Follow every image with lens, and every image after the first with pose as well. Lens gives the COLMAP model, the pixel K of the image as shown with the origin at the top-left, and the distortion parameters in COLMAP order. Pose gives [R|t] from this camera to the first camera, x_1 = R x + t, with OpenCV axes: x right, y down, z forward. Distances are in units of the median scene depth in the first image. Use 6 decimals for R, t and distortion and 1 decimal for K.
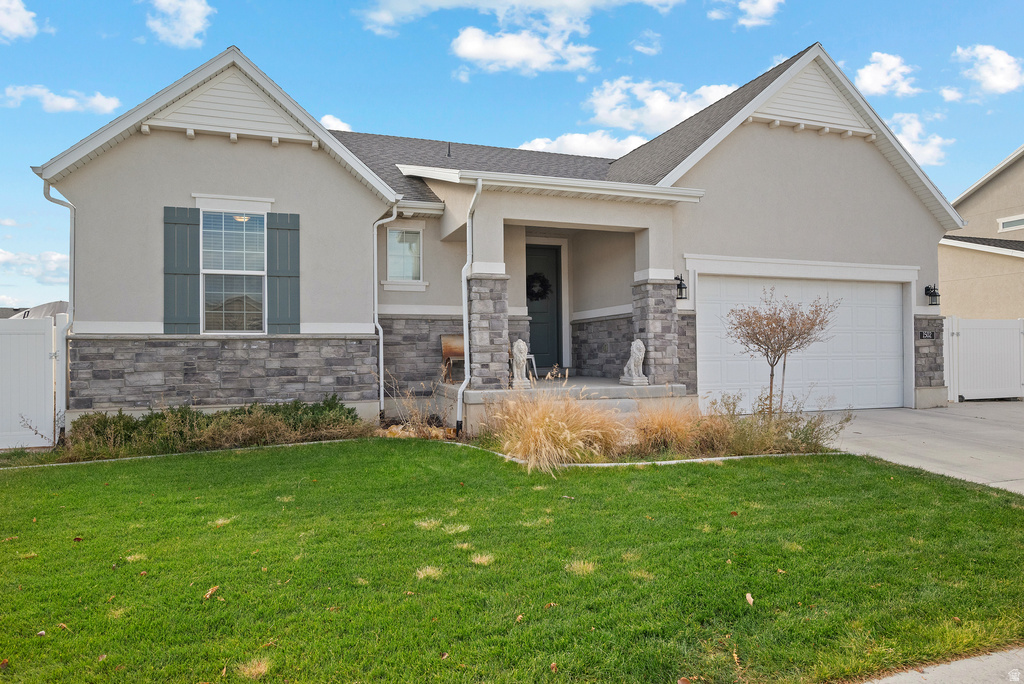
lens RADIAL K [[687.3, 0, 516.1], [0, 687.3, 344.5], [0, 0, 1]] dist [-0.001893, -0.000410]
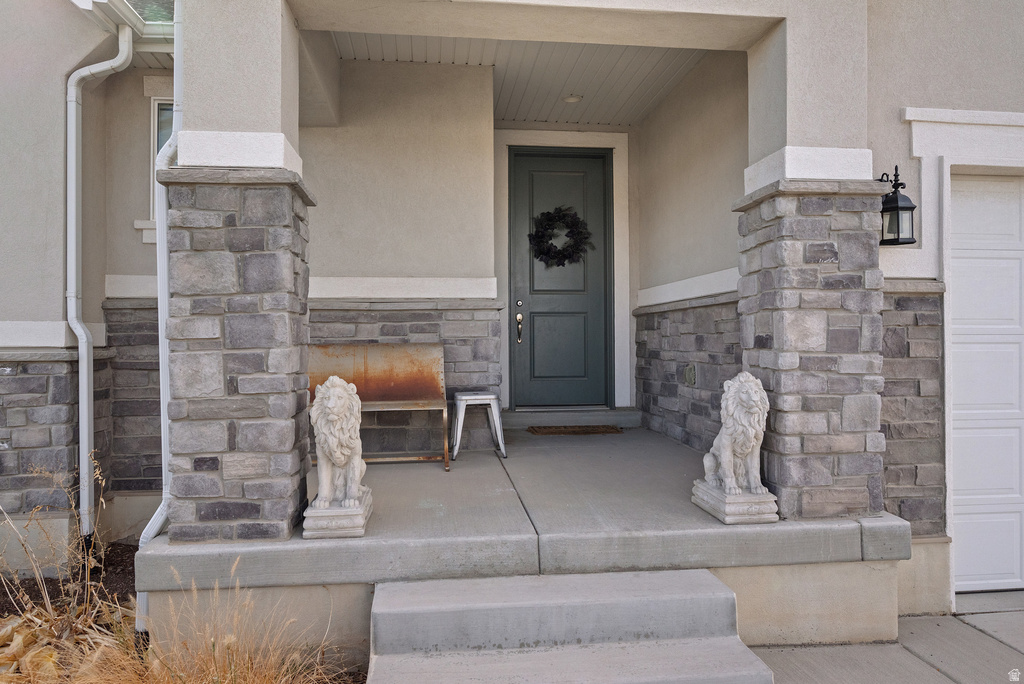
lens RADIAL K [[732.6, 0, 510.9], [0, 732.6, 337.1], [0, 0, 1]] dist [0.001106, -0.000890]
pose [[0.972681, 0.004916, -0.232094, 0.149863], [-0.001801, 0.999905, 0.013633, -0.027936], [0.232139, -0.012843, 0.972598, 0.645807]]
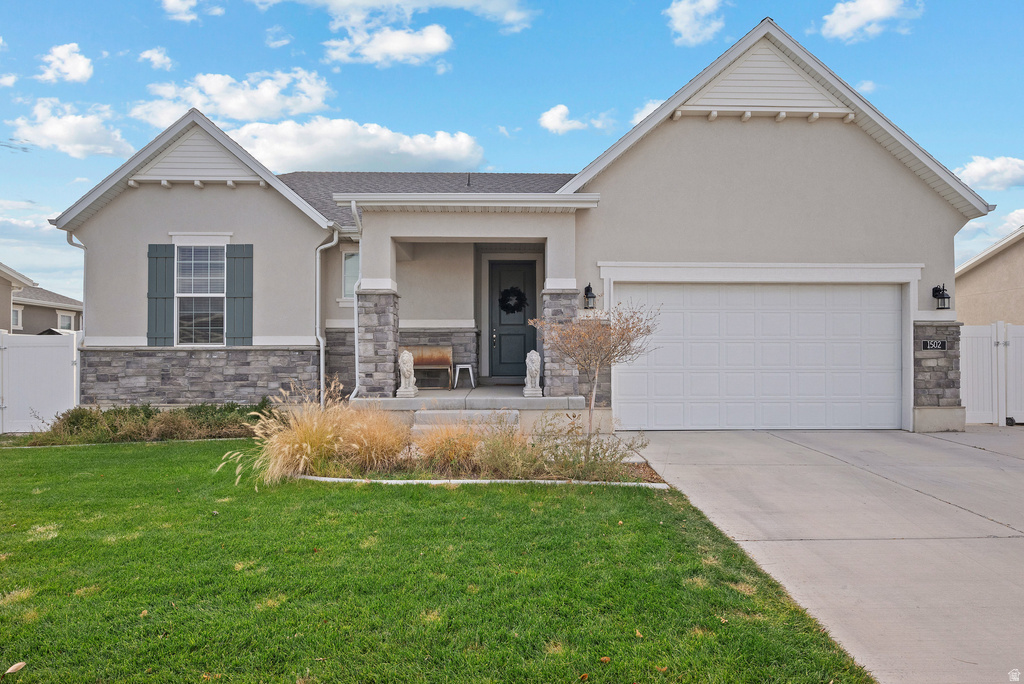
lens RADIAL K [[579.6, 0, 512.7], [0, 579.6, 357.5], [0, 0, 1]] dist [-0.000985, 0.000411]
pose [[0.945524, 0.004385, -0.325523, 0.418875], [-0.001658, 0.999961, 0.008652, -0.004364], [0.325548, -0.007641, 0.945495, 0.197882]]
